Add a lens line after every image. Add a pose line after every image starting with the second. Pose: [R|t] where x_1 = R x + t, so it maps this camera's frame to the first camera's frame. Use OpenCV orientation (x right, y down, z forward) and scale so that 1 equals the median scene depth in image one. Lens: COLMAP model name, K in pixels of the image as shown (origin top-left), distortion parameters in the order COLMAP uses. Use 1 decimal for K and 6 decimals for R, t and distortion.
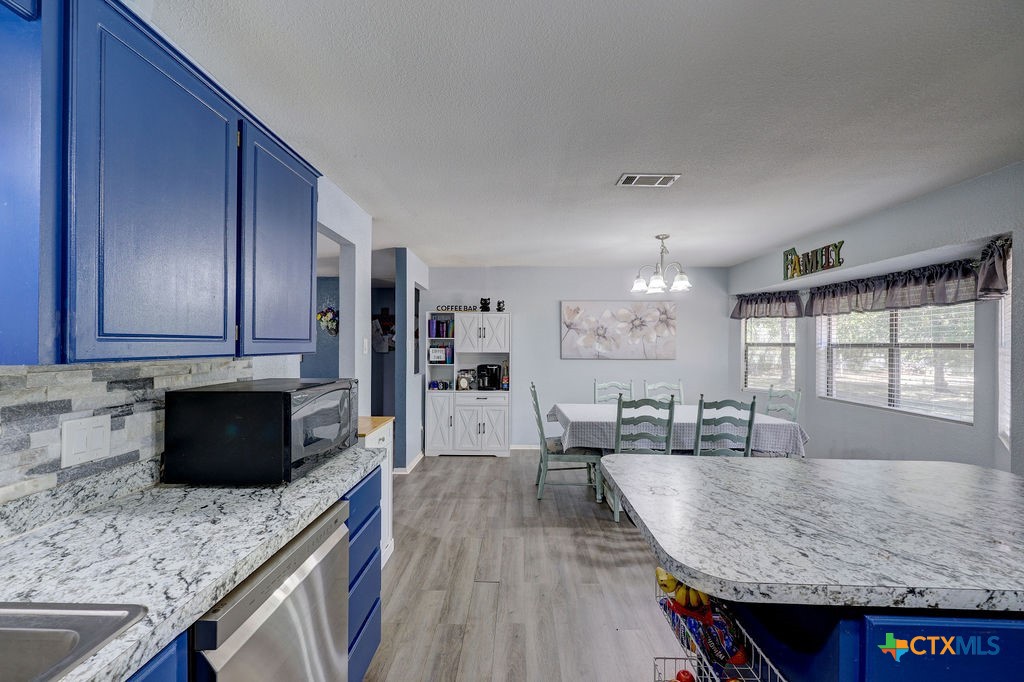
lens RADIAL K [[412.6, 0, 509.1], [0, 412.6, 341.9], [0, 0, 1]] dist [0.000823, 0.000977]
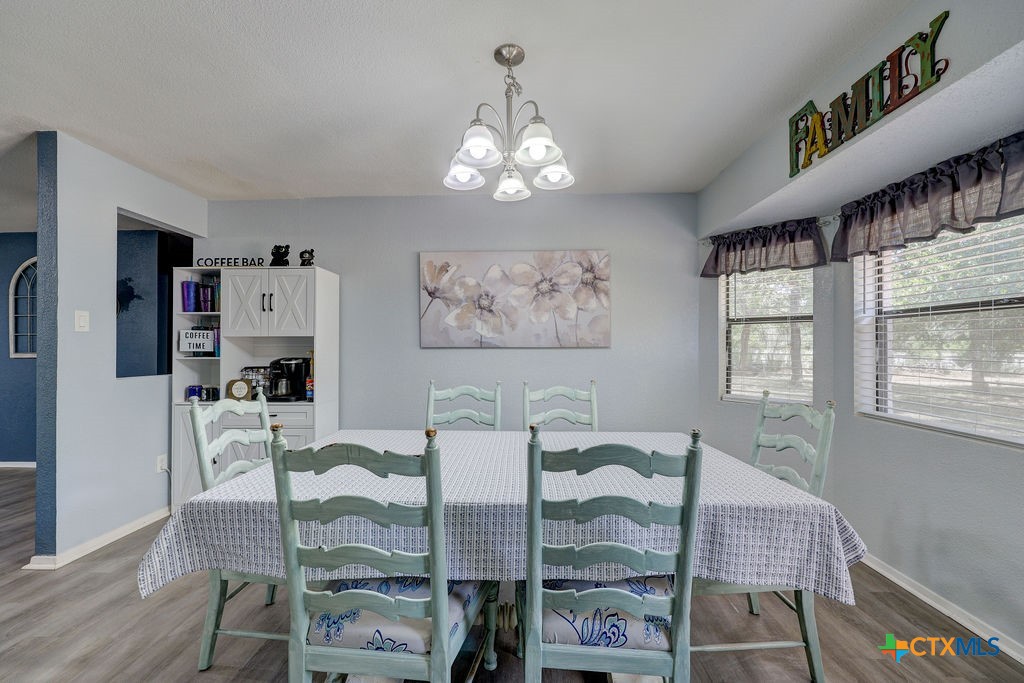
lens RADIAL K [[412.6, 0, 511.1], [0, 412.6, 343.5], [0, 0, 1]] dist [0.000823, 0.000977]
pose [[0.999884, -0.006540, -0.013790, 0.299812], [0.006516, 0.999977, -0.001766, 0.040888], [0.013801, 0.001676, 0.999903, 0.446645]]
